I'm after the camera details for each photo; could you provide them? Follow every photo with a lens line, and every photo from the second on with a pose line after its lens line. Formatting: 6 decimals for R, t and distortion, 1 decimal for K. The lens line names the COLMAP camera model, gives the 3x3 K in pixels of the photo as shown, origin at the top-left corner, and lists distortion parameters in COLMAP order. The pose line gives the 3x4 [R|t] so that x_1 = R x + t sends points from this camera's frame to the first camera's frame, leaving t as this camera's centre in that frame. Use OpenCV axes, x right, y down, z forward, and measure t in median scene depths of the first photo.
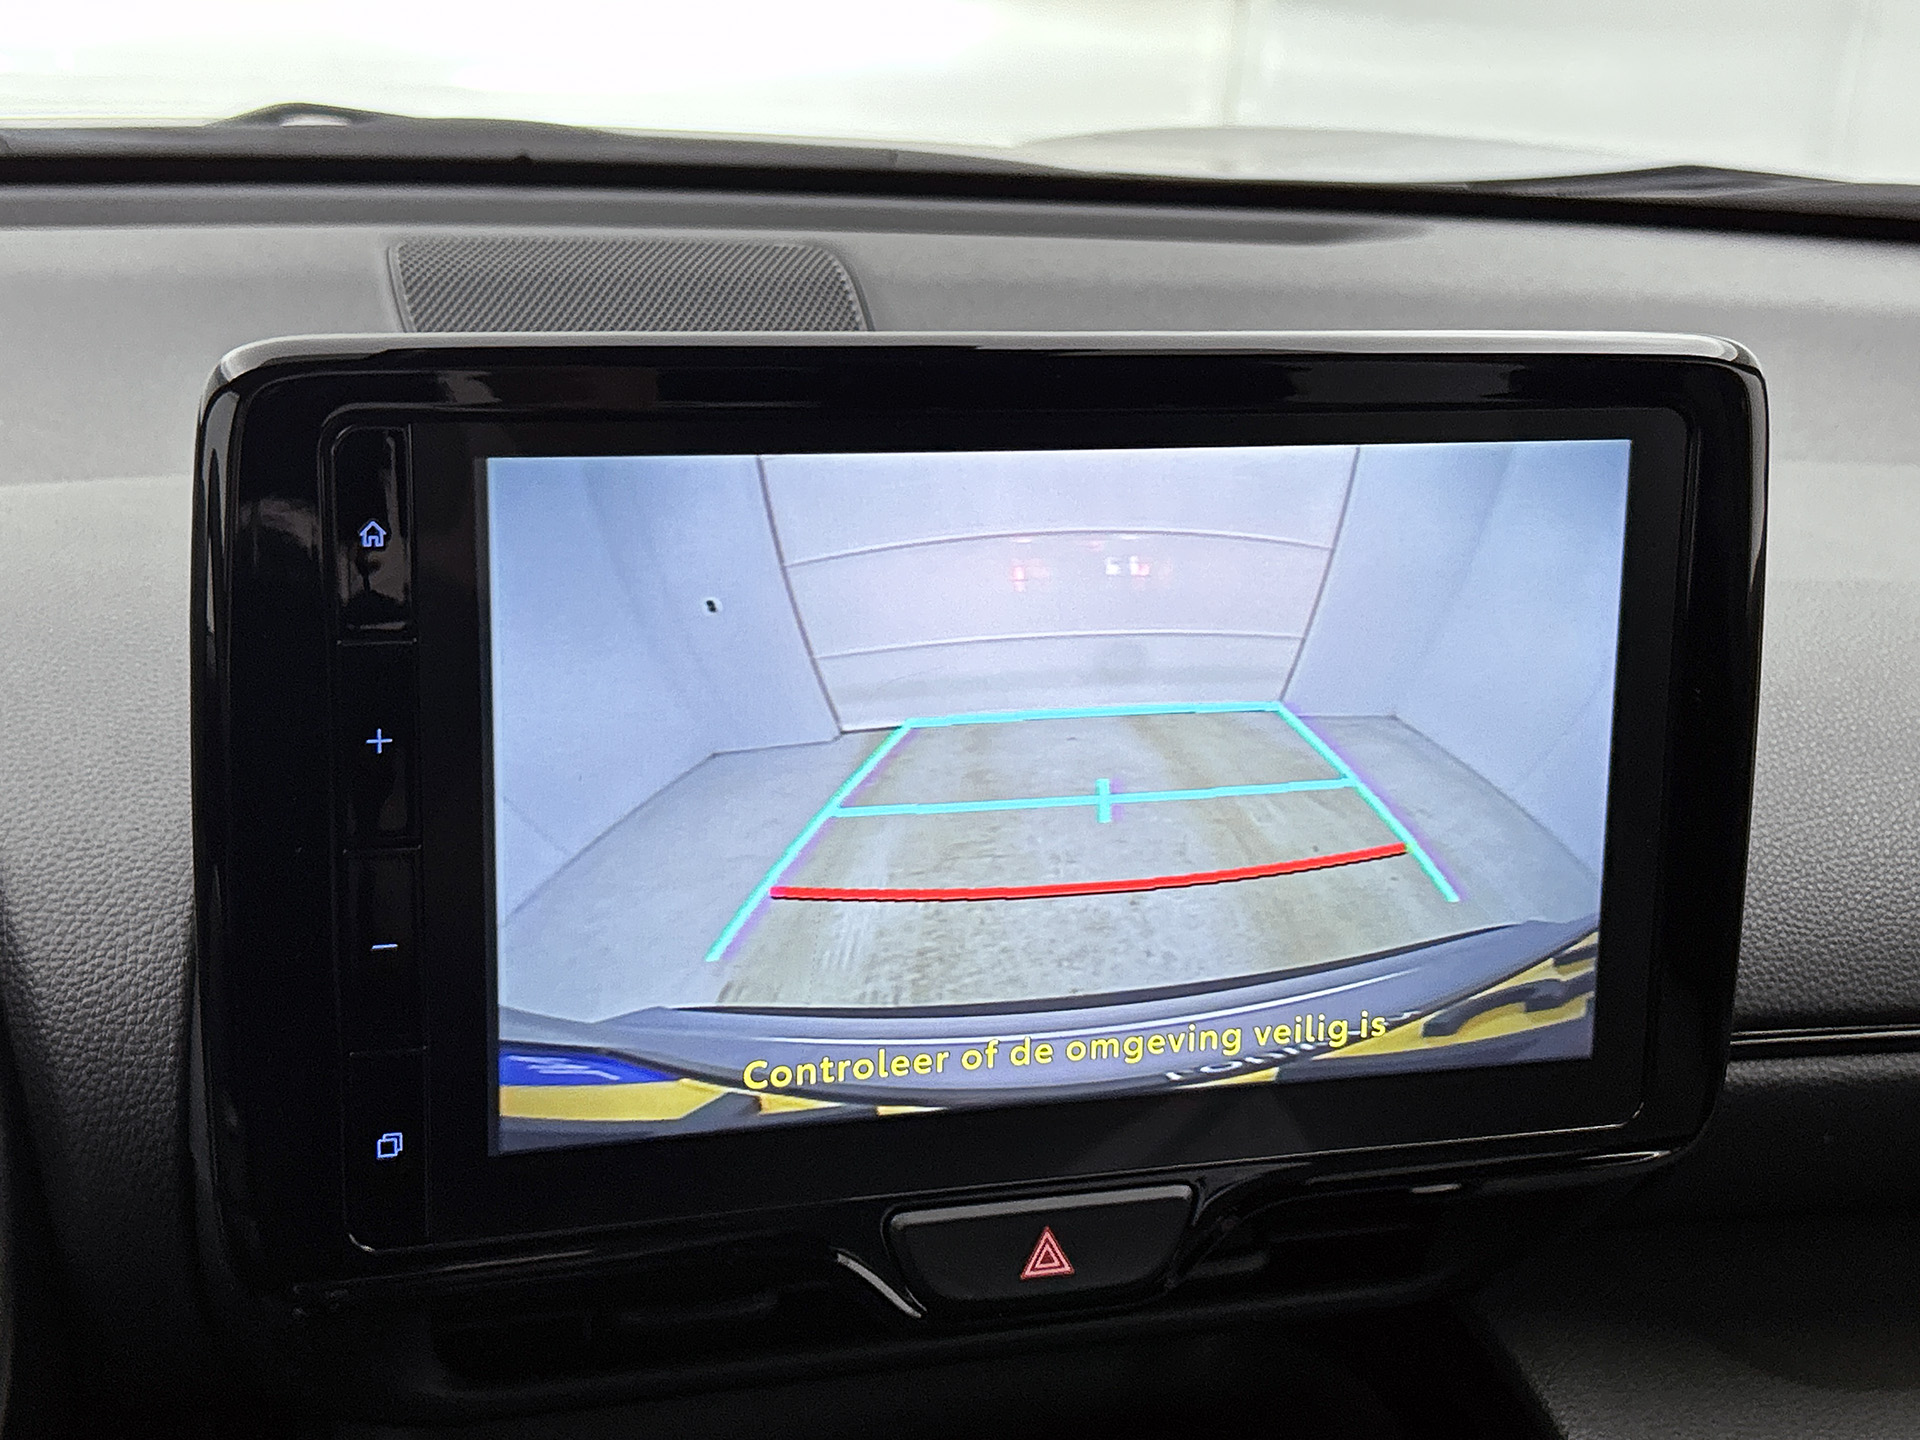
lens RADIAL K [[2619.5, 0, 960.0], [0, 2619.5, 720.0], [0, 0, 1]] dist [0.299611, -1.304549]
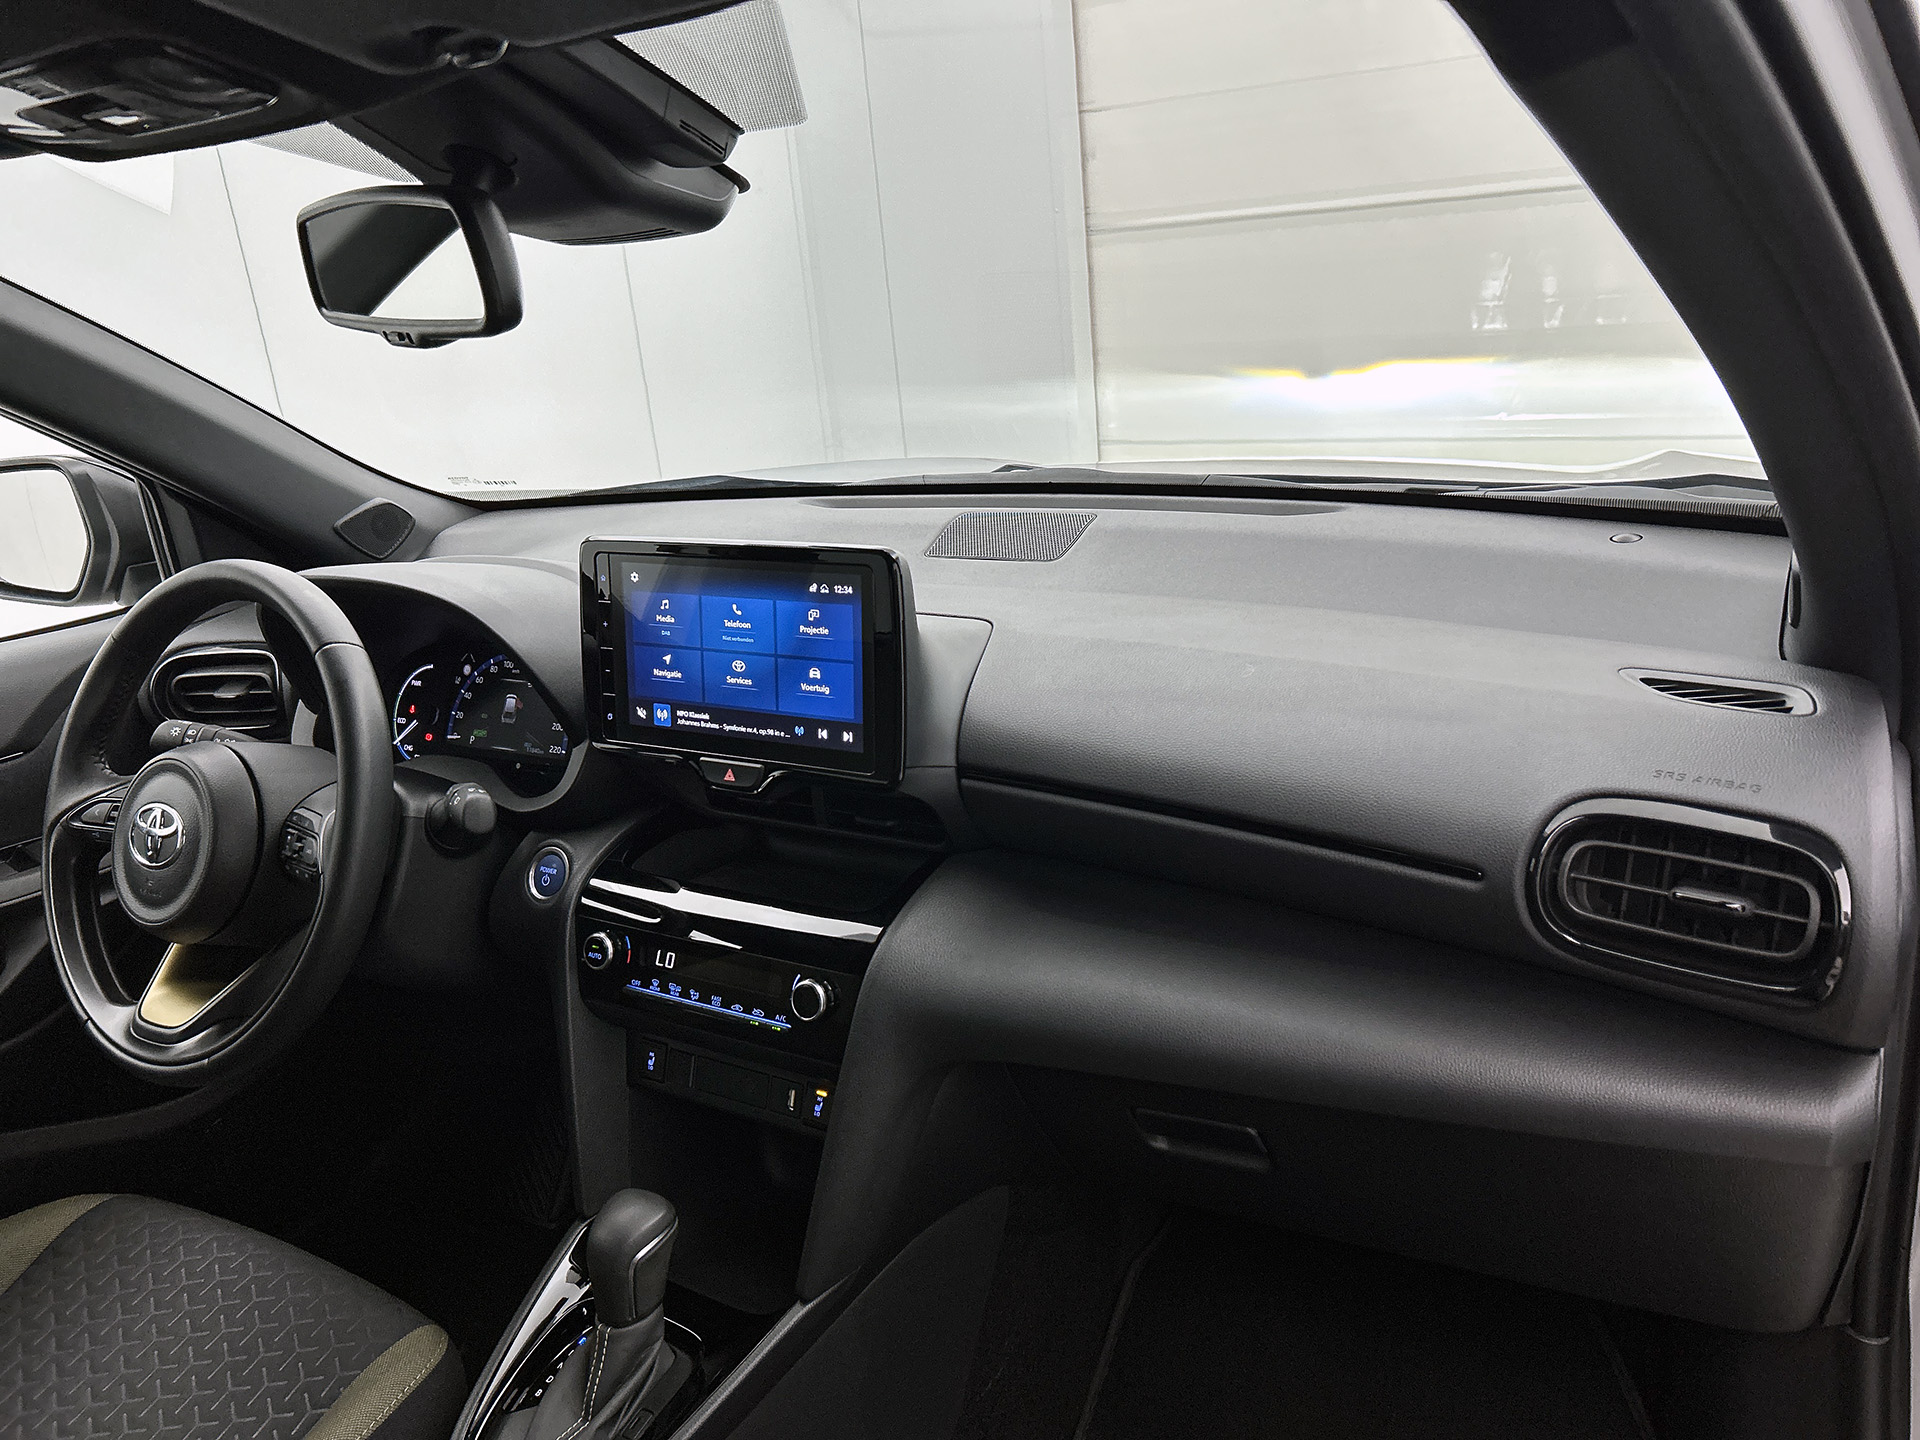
lens RADIAL K [[1450.7, 0, 957.1], [0, 1450.7, 676.2], [0, 0, 1]] dist [0.044207, -0.002617]
pose [[0.670105, 0.095197, -0.736136, 1.782497], [-0.136456, 0.990638, 0.003893, 0.002975], [0.729615, 0.097842, 0.676822, -0.212619]]
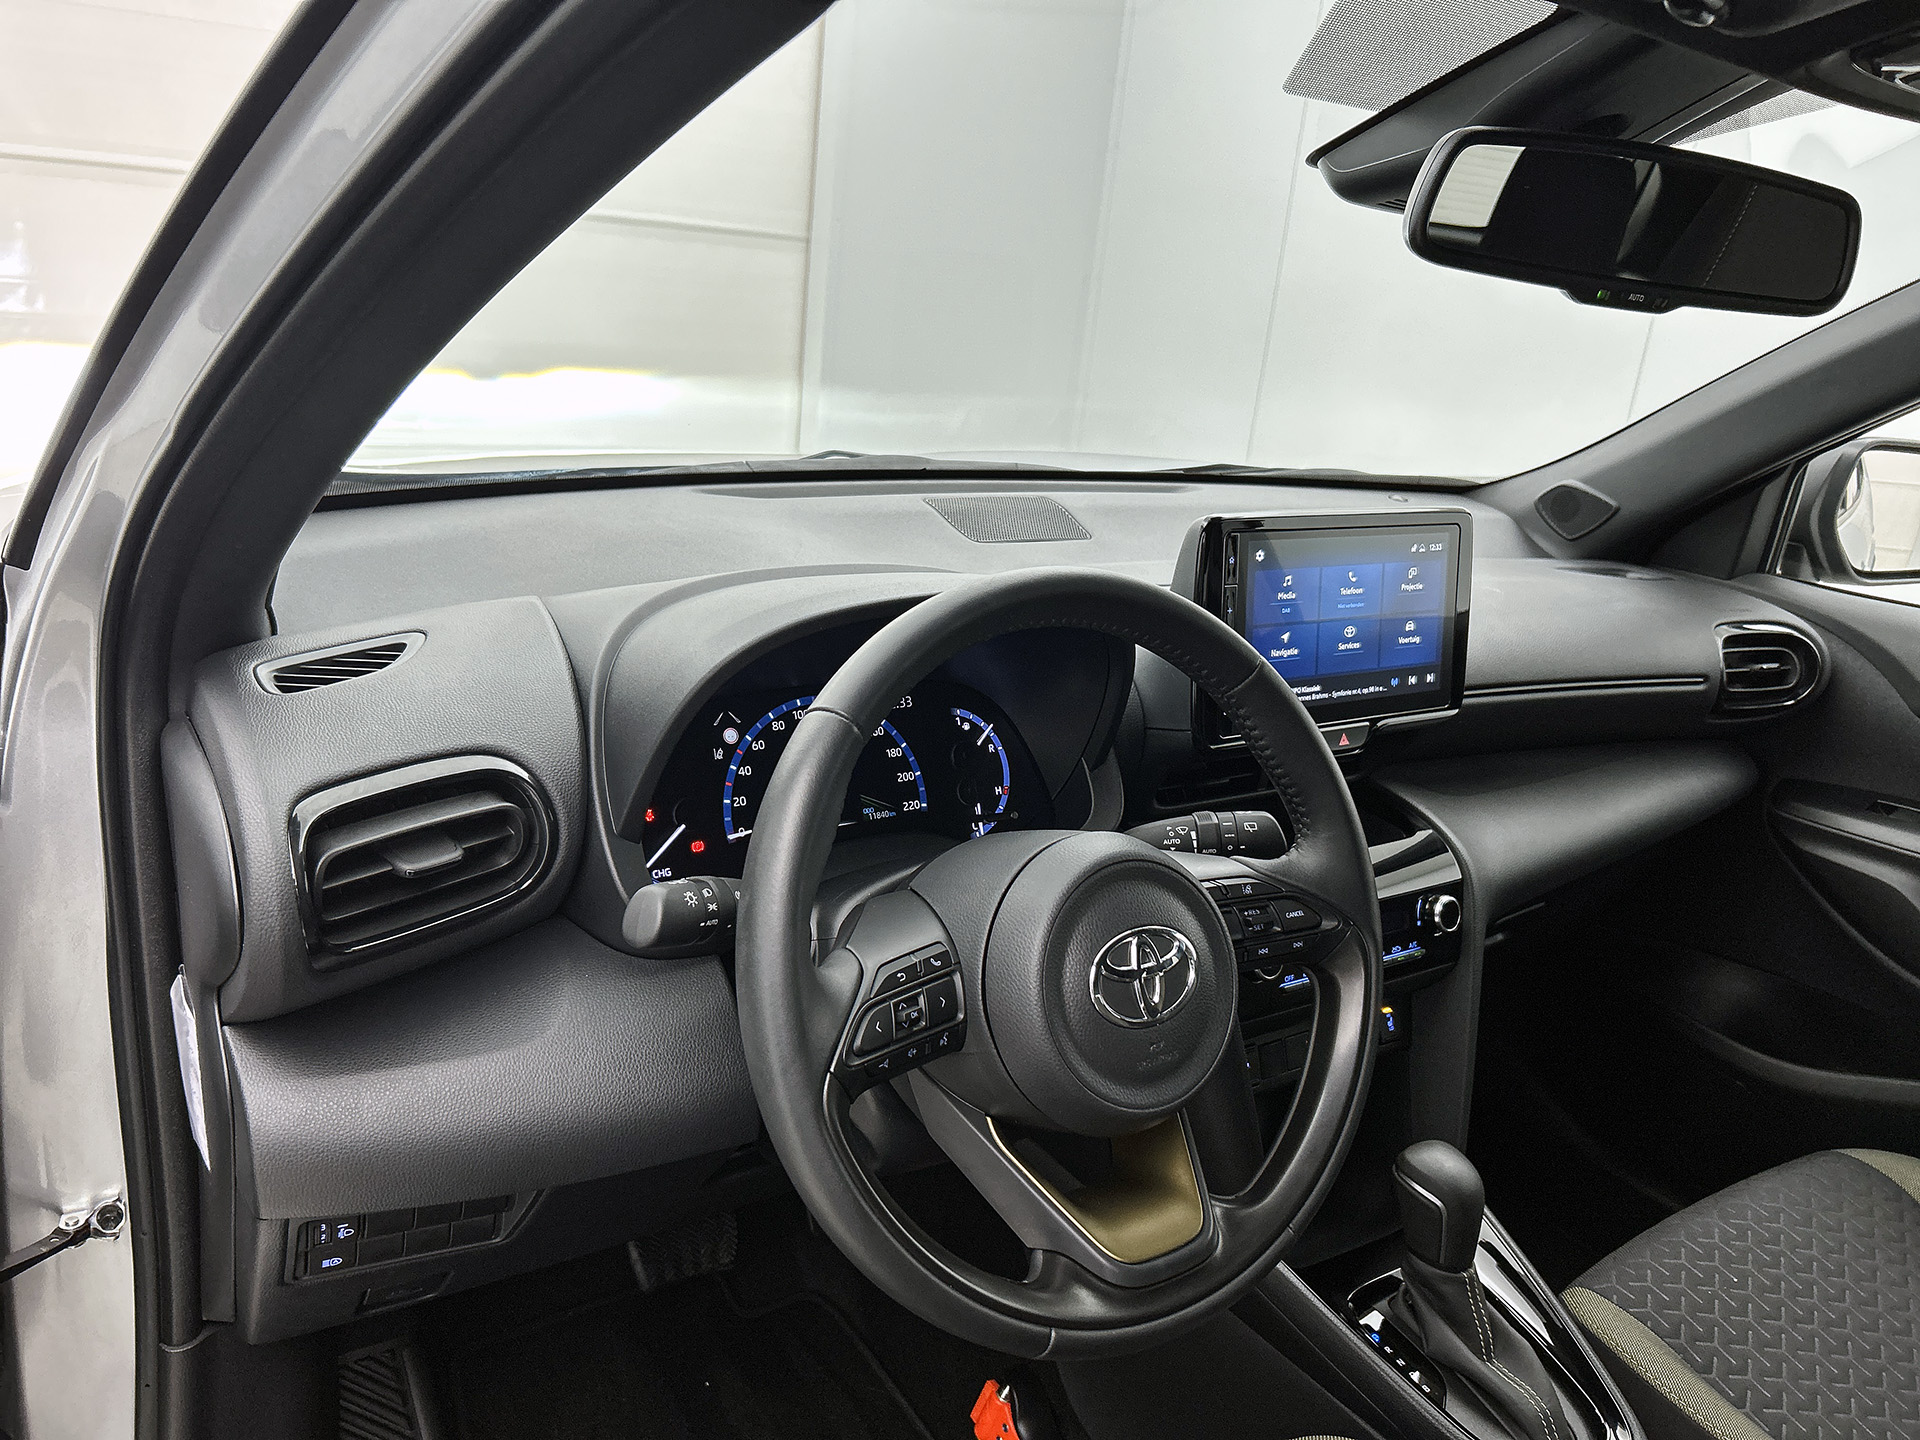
lens RADIAL K [[1470.6, 0, 960.0], [0, 1470.6, 720.0], [0, 0, 1]] dist [0.091782, -0.166480]
pose [[0.953825, -0.067246, 0.292740, -1.154214], [0.076259, 0.996898, -0.019475, 0.168077], [-0.290522, 0.040900, 0.955994, -0.956260]]
